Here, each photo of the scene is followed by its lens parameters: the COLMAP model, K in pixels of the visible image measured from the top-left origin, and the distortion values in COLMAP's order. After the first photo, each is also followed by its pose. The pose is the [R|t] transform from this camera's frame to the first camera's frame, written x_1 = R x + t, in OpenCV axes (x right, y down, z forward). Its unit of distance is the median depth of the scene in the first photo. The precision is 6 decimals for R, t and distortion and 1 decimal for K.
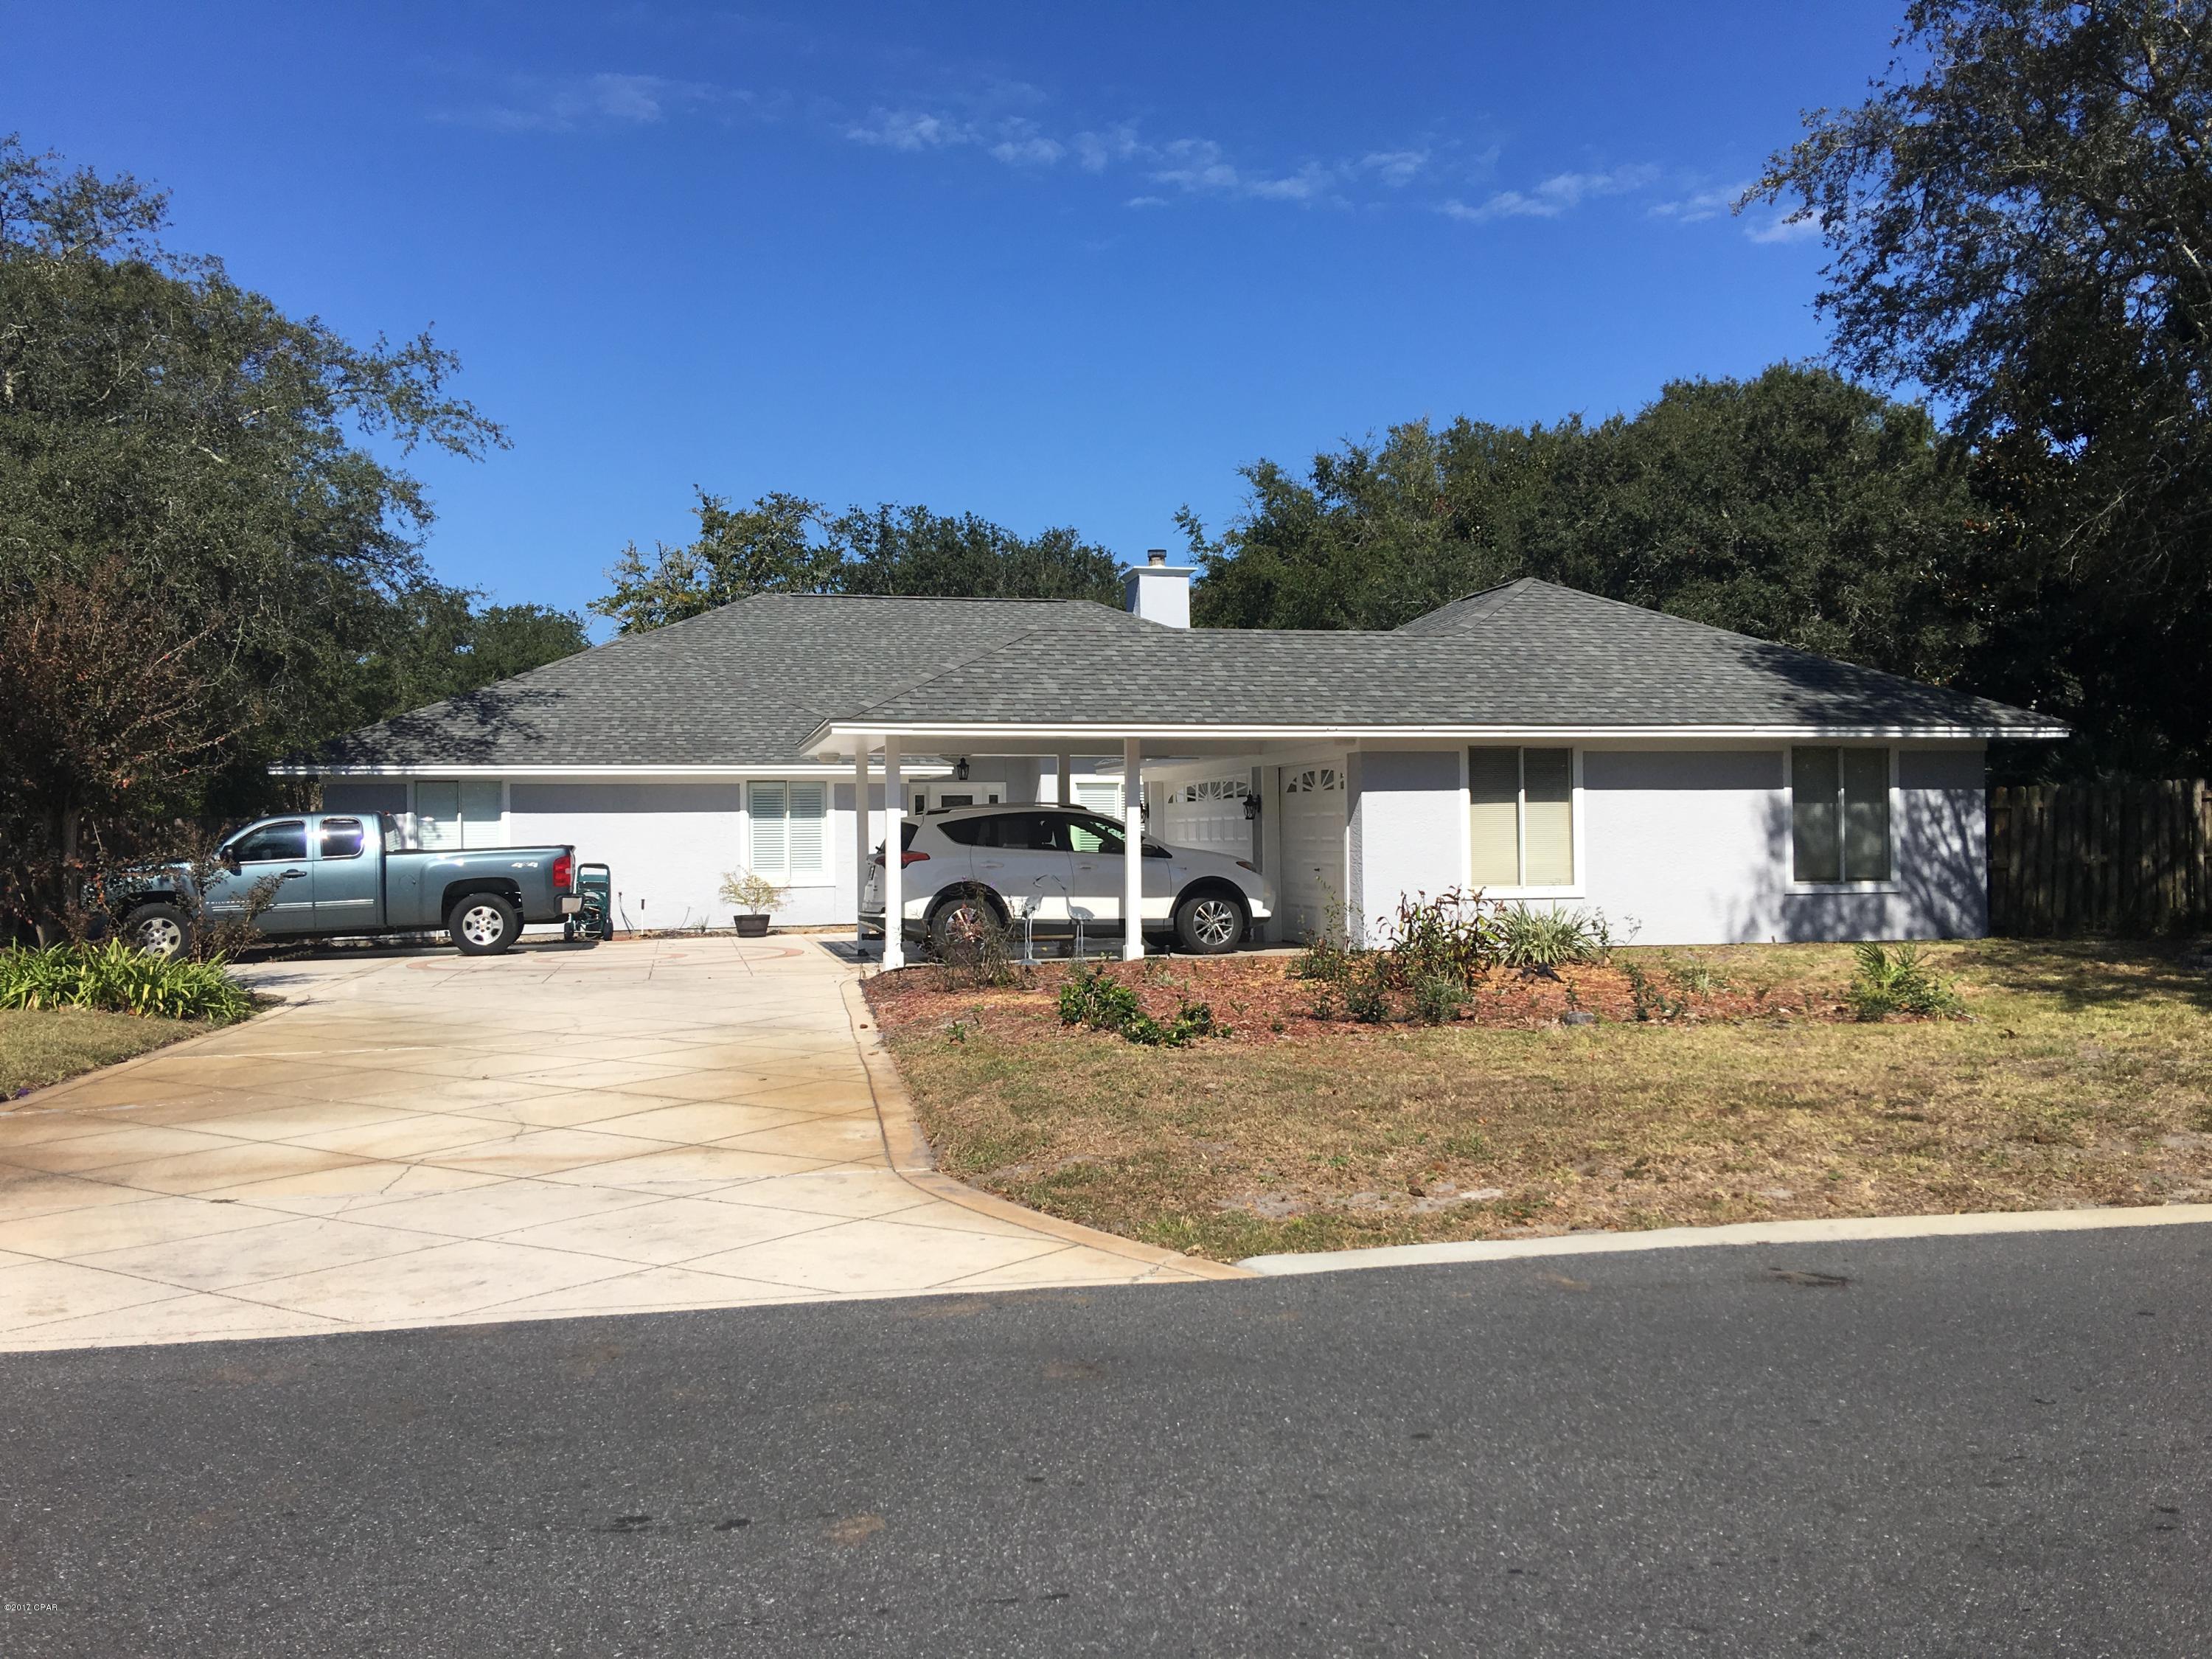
lens RADIAL K [[1863.8, 0, 1106.0], [0, 1863.8, 829.5], [0, 0, 1]] dist [0.043132, -0.002560]
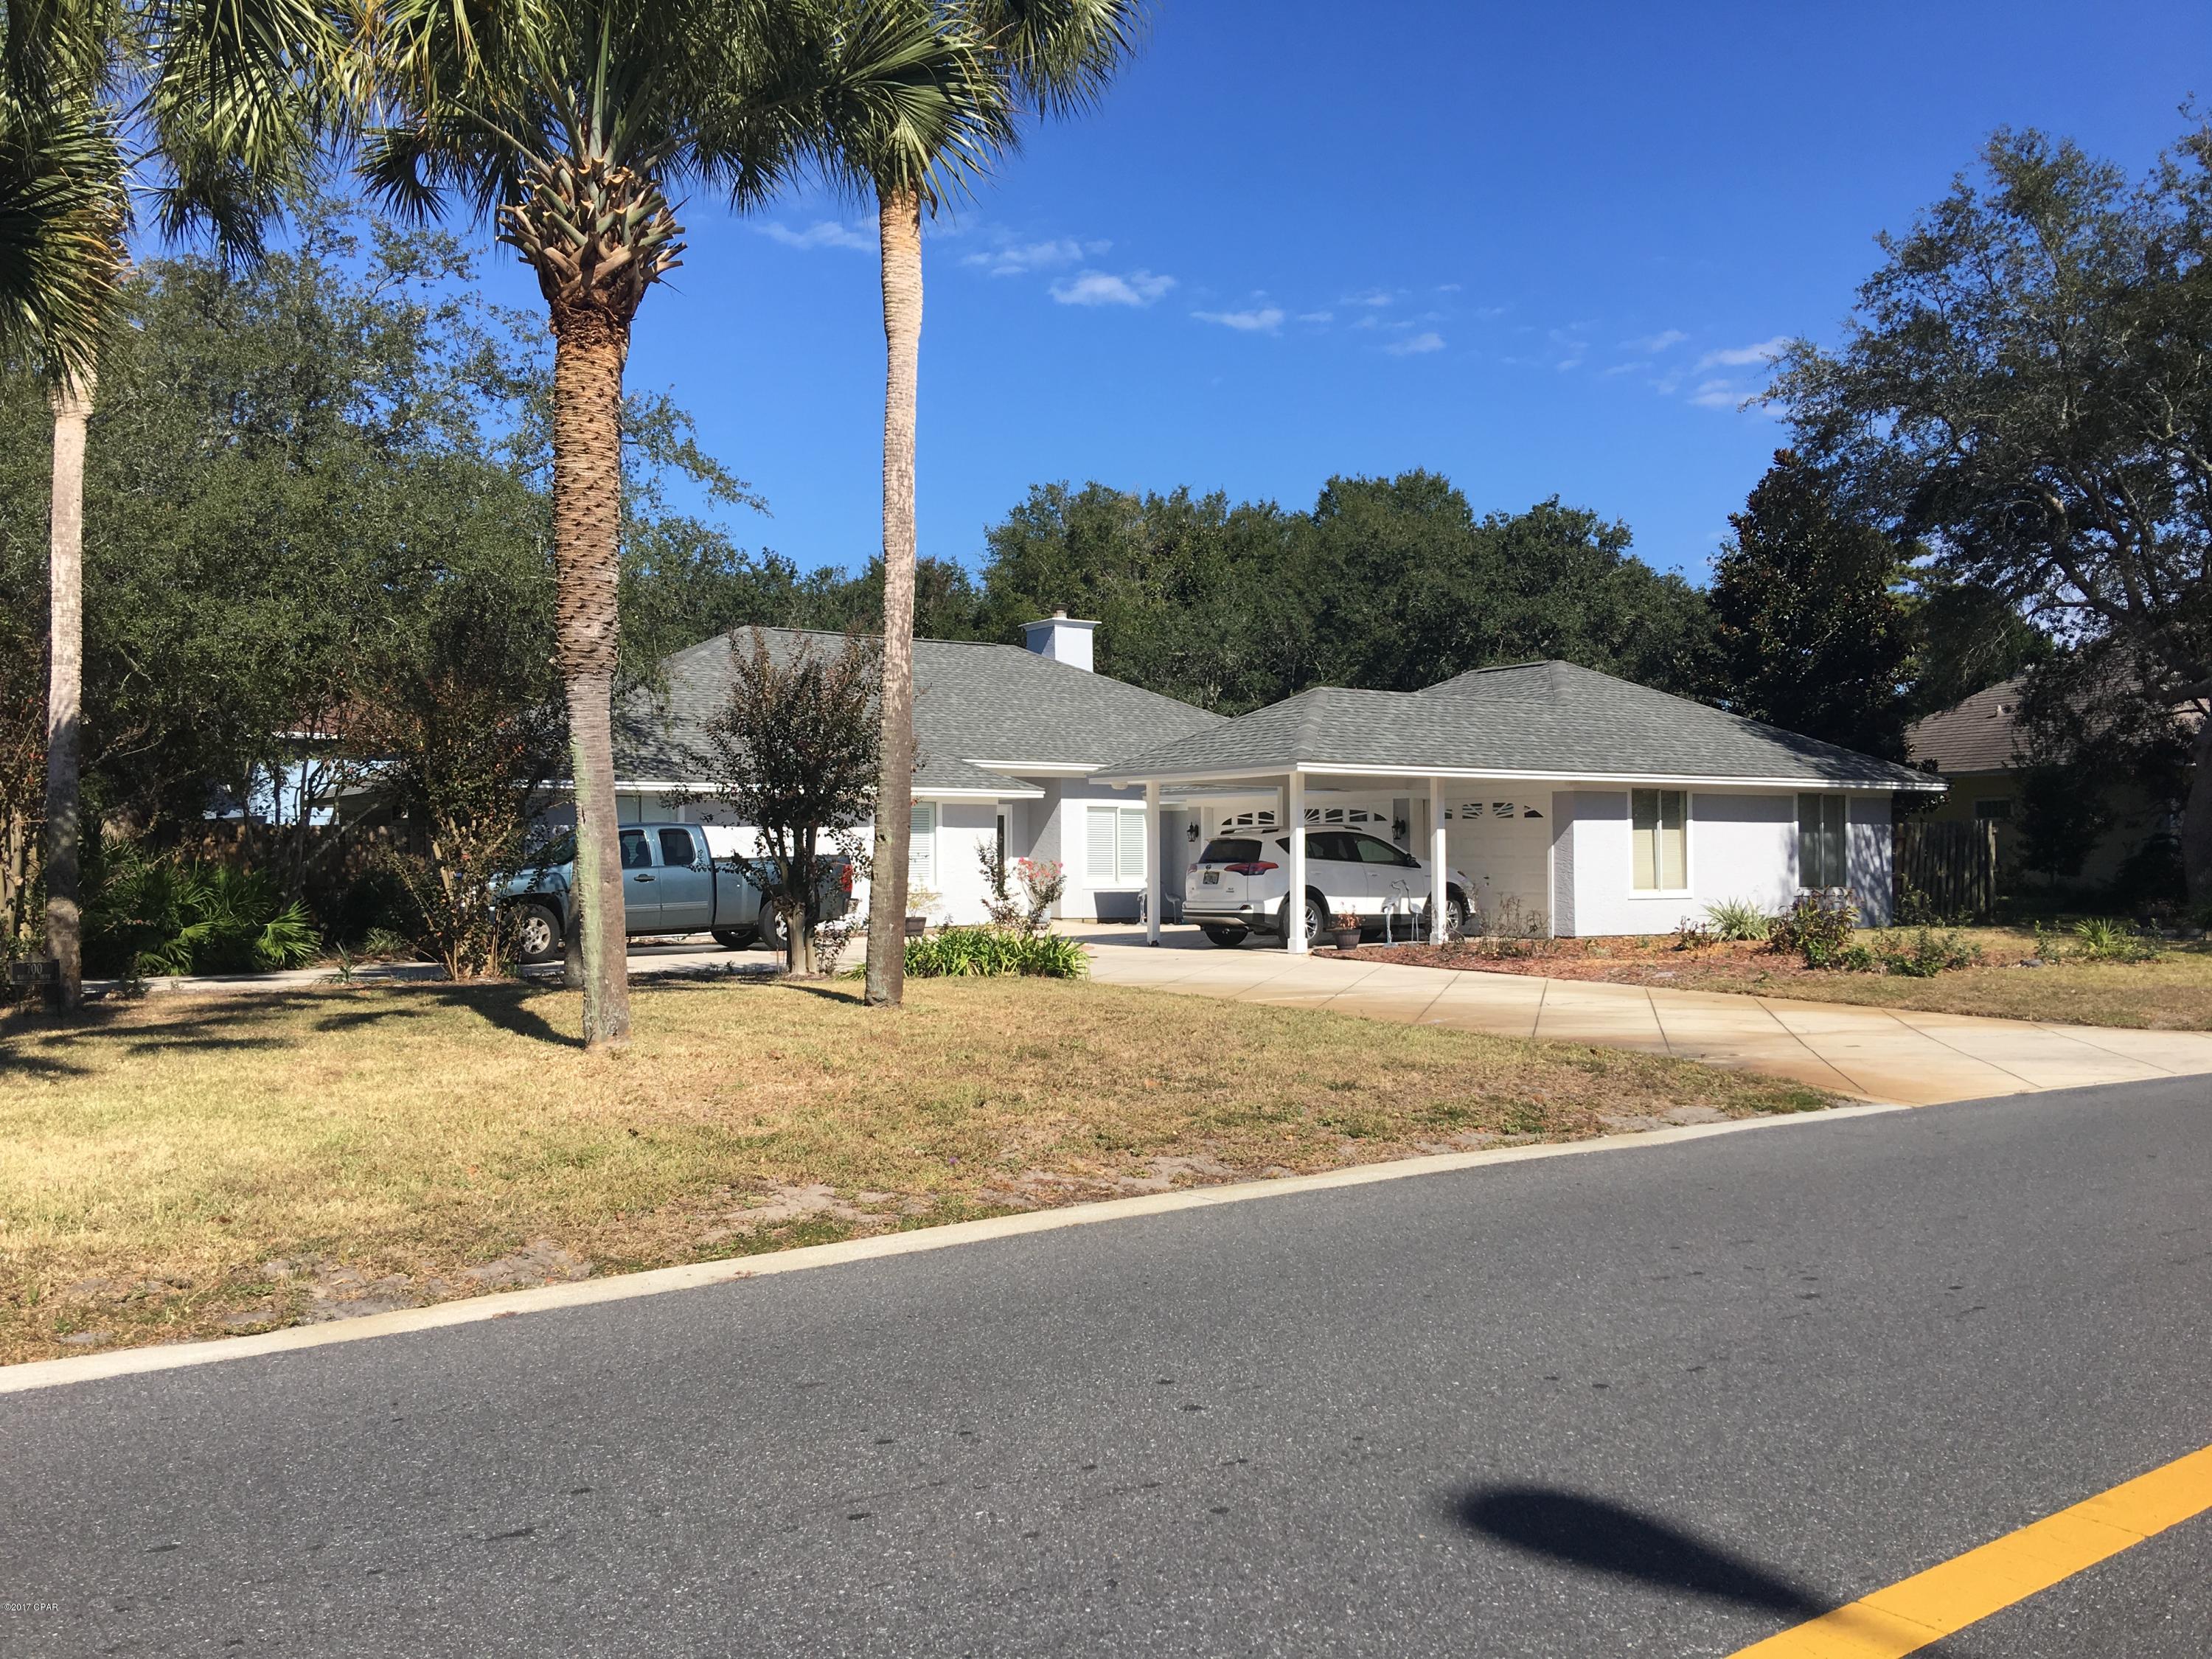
lens RADIAL K [[1863.8, 0, 1106.0], [0, 1863.8, 829.5], [0, 0, 1]] dist [0.043132, -0.002560]
pose [[0.937112, 0.013584, 0.348765, -0.617275], [-0.009557, 0.999866, -0.013263, 0.007334], [-0.348899, 0.009096, 0.937116, -0.154035]]
